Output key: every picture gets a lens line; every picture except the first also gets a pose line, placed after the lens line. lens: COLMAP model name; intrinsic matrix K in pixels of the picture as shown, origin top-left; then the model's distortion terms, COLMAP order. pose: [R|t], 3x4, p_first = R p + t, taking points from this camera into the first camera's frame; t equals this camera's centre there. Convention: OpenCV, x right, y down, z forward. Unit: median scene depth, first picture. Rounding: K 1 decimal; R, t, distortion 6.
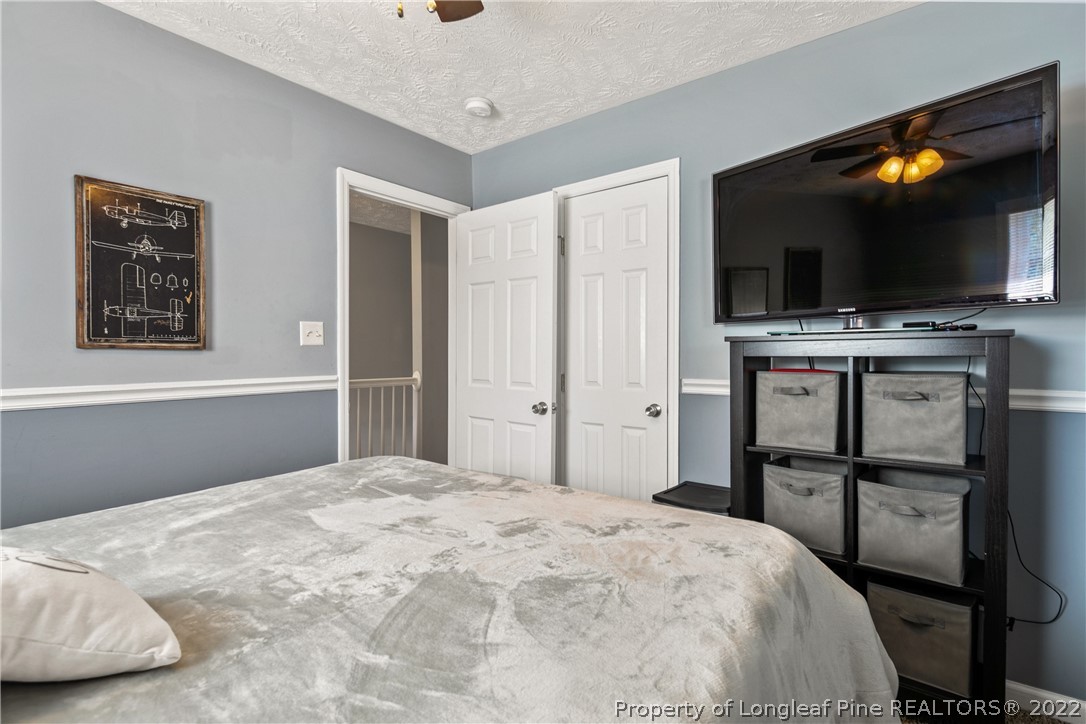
lens RADIAL K [[535.0, 0, 542.8], [0, 535.0, 359.0], [0, 0, 1]] dist [0.000314, -0.002034]
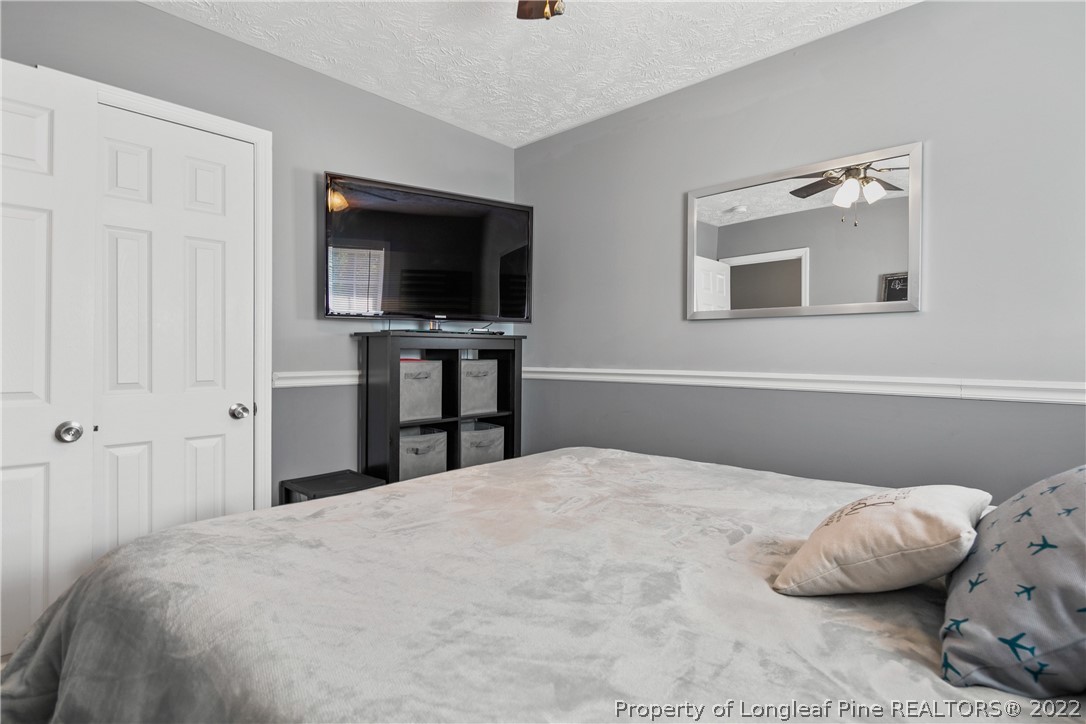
lens RADIAL K [[535.0, 0, 542.2], [0, 535.0, 359.4], [0, 0, 1]] dist [0.000314, -0.002034]
pose [[0.074408, -0.004221, 0.997219, -0.747273], [0.007435, 0.999966, 0.003678, 0.016724], [-0.997200, 0.007140, 0.074437, 0.557437]]
